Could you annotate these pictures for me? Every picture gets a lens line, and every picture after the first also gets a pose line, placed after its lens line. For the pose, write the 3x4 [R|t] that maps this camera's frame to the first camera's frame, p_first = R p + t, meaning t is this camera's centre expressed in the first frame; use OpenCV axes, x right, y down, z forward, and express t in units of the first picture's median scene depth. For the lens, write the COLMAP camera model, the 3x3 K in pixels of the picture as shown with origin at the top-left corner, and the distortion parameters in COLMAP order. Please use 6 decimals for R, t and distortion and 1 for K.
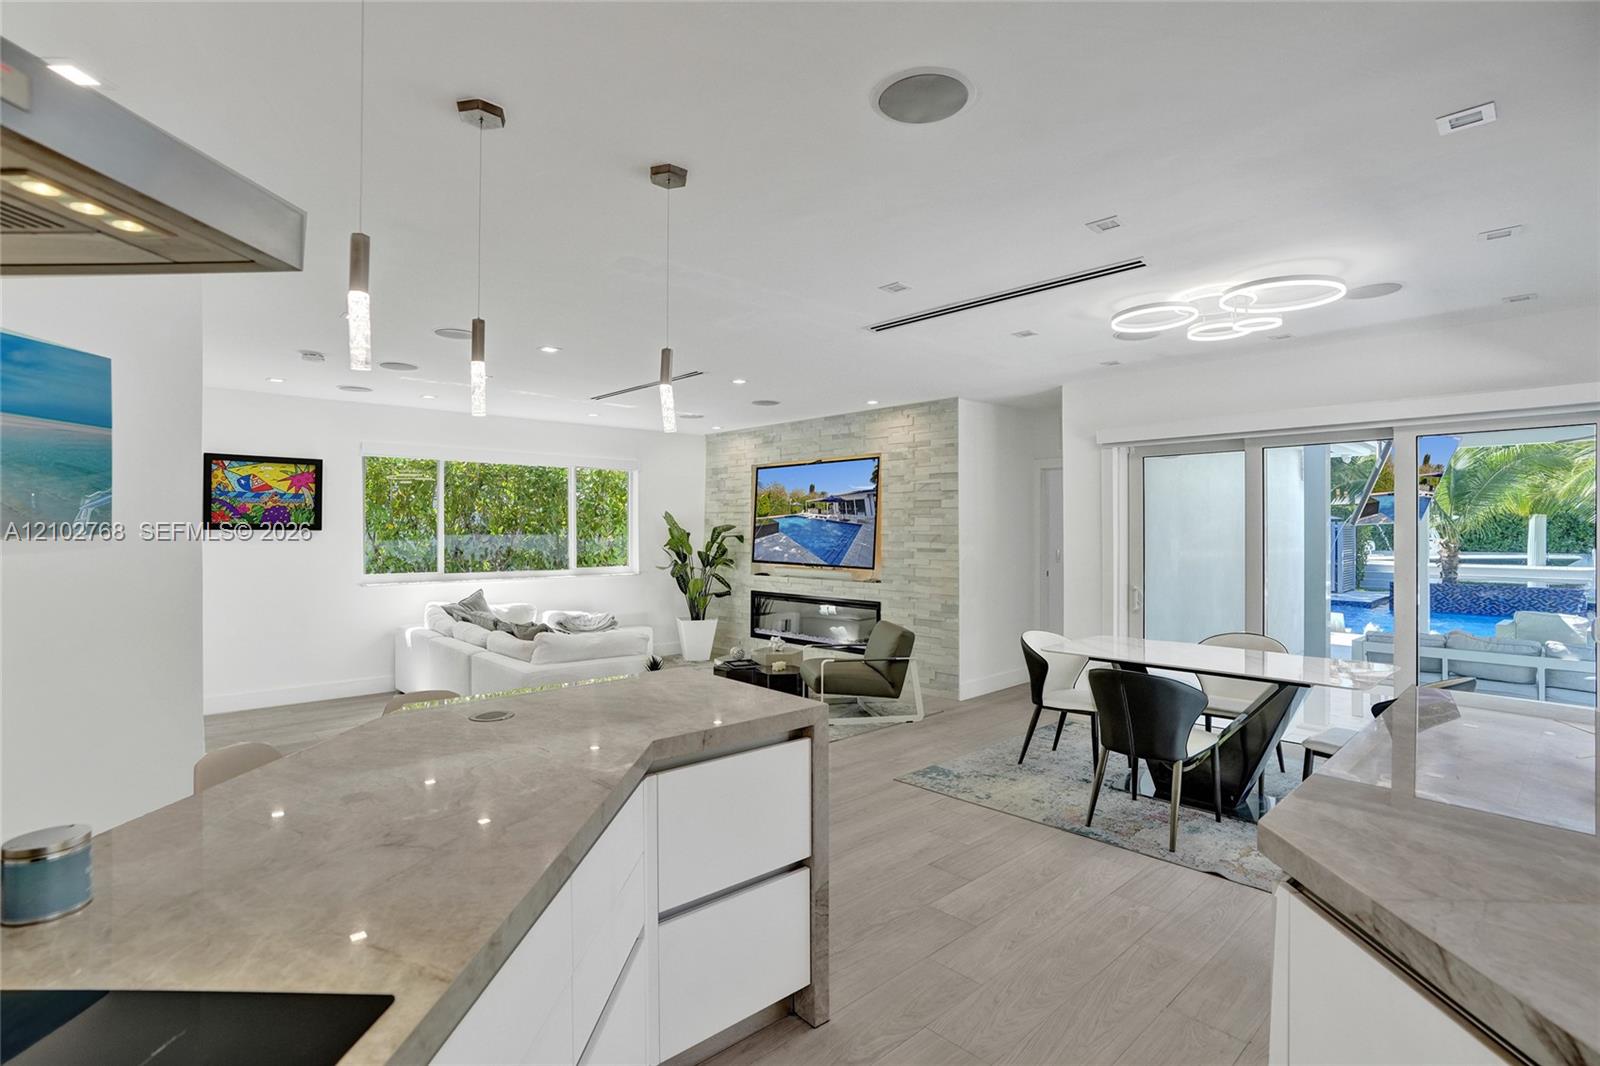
lens RADIAL K [[775.7, 0, 807.1], [0, 775.7, 527.4], [0, 0, 1]] dist [-0.035279, 0.011713]
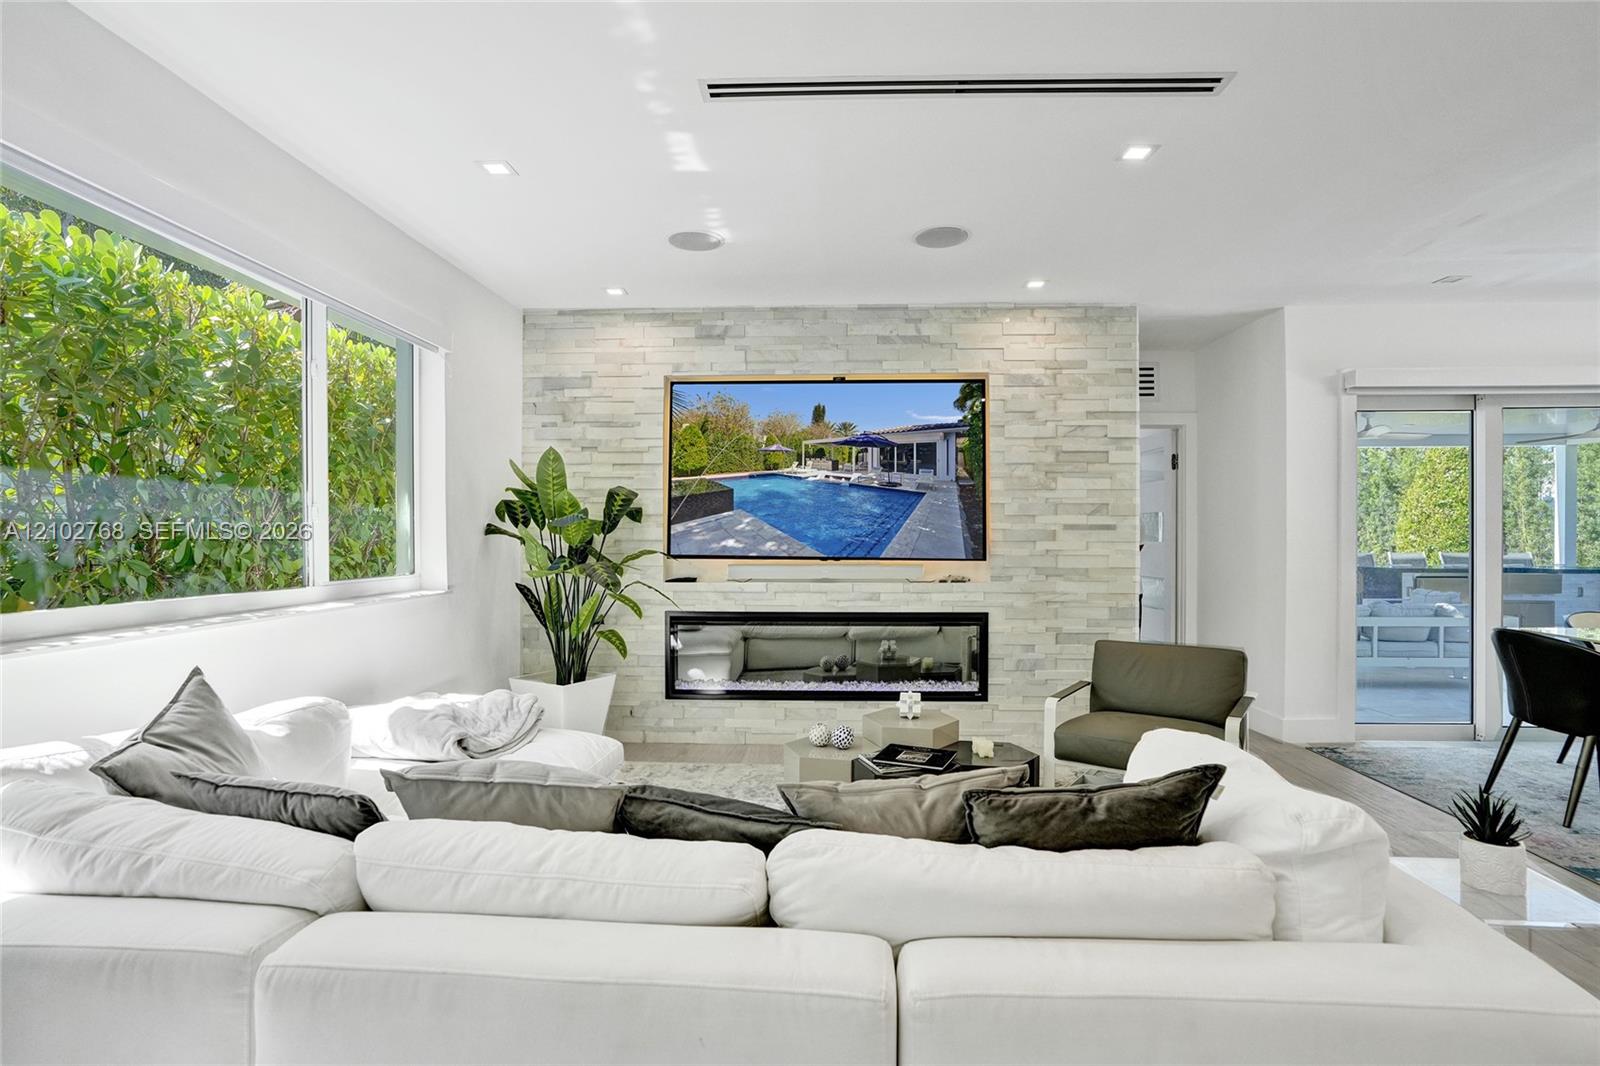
lens RADIAL K [[775.7, 0, 811.6], [0, 775.7, 542.9], [0, 0, 1]] dist [-0.035279, 0.011713]
pose [[0.715716, -0.004925, 0.698374, -0.466810], [0.003642, 0.999988, 0.003320, 0.039873], [-0.698382, 0.000167, 0.715725, 0.695940]]
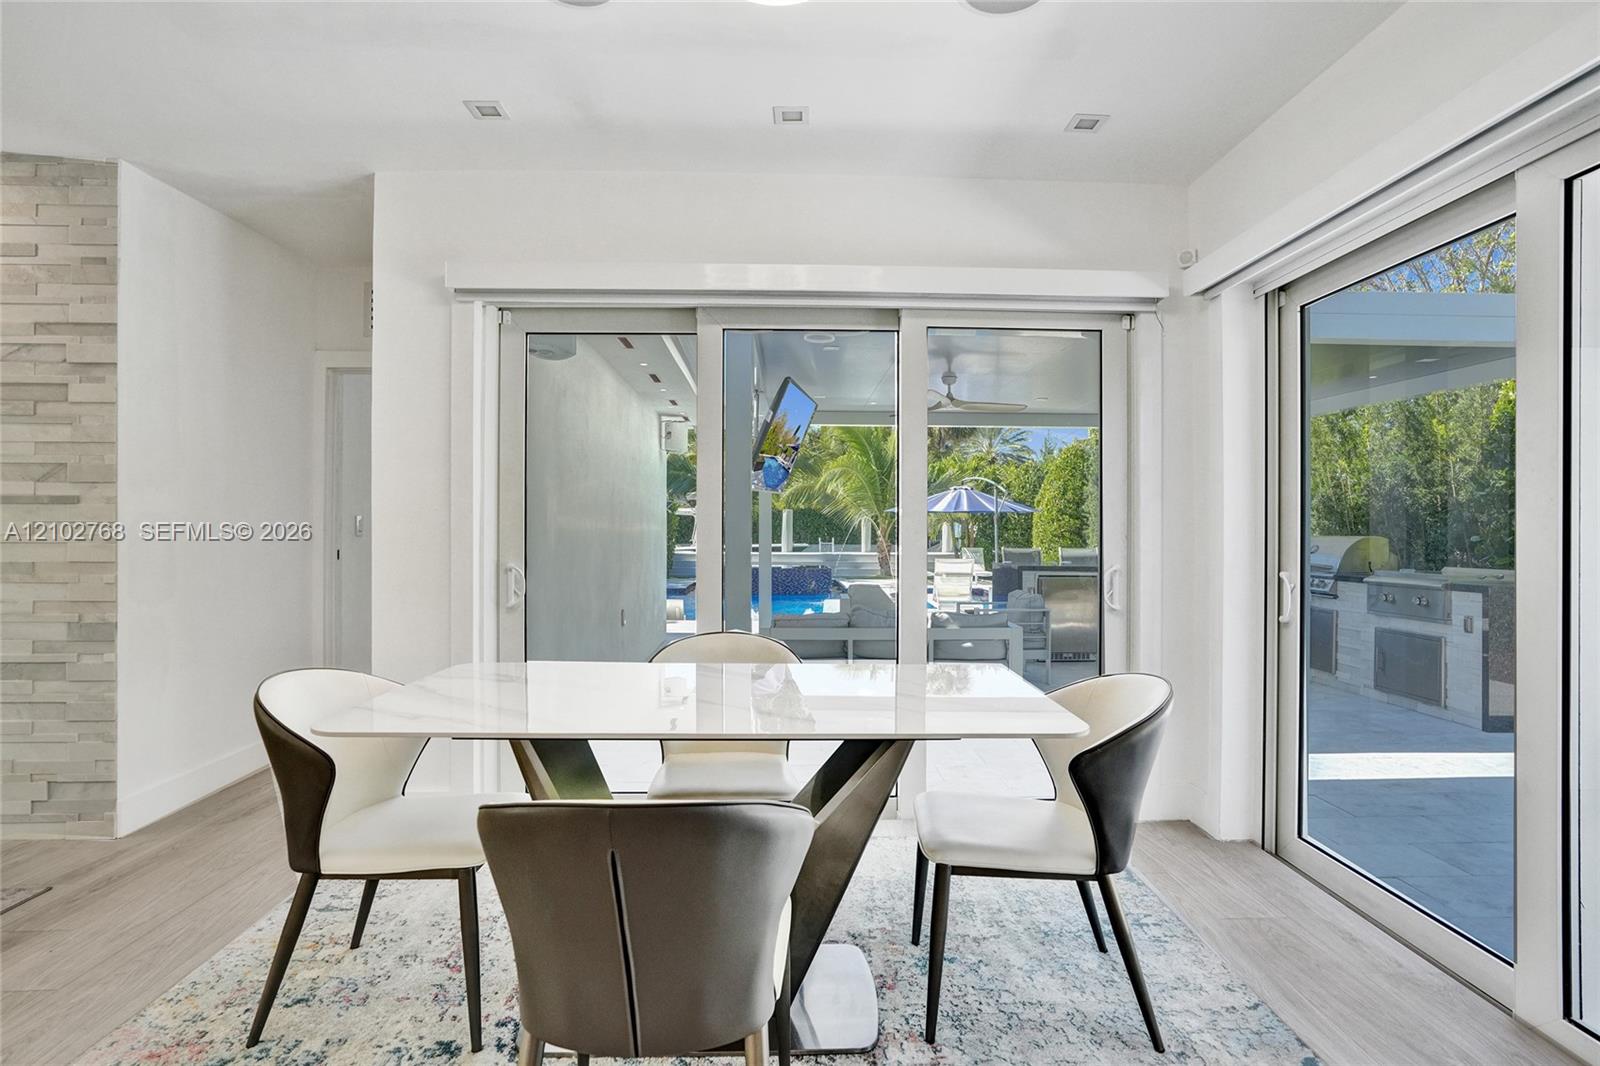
lens RADIAL K [[775.7, 0, 806.8], [0, 775.7, 534.9], [0, 0, 1]] dist [-0.035279, 0.011713]
pose [[0.663178, 0.000660, 0.748462, 0.128610], [-0.006529, 0.999967, 0.004903, 0.044132], [-0.748433, -0.008139, 0.663160, 0.403115]]
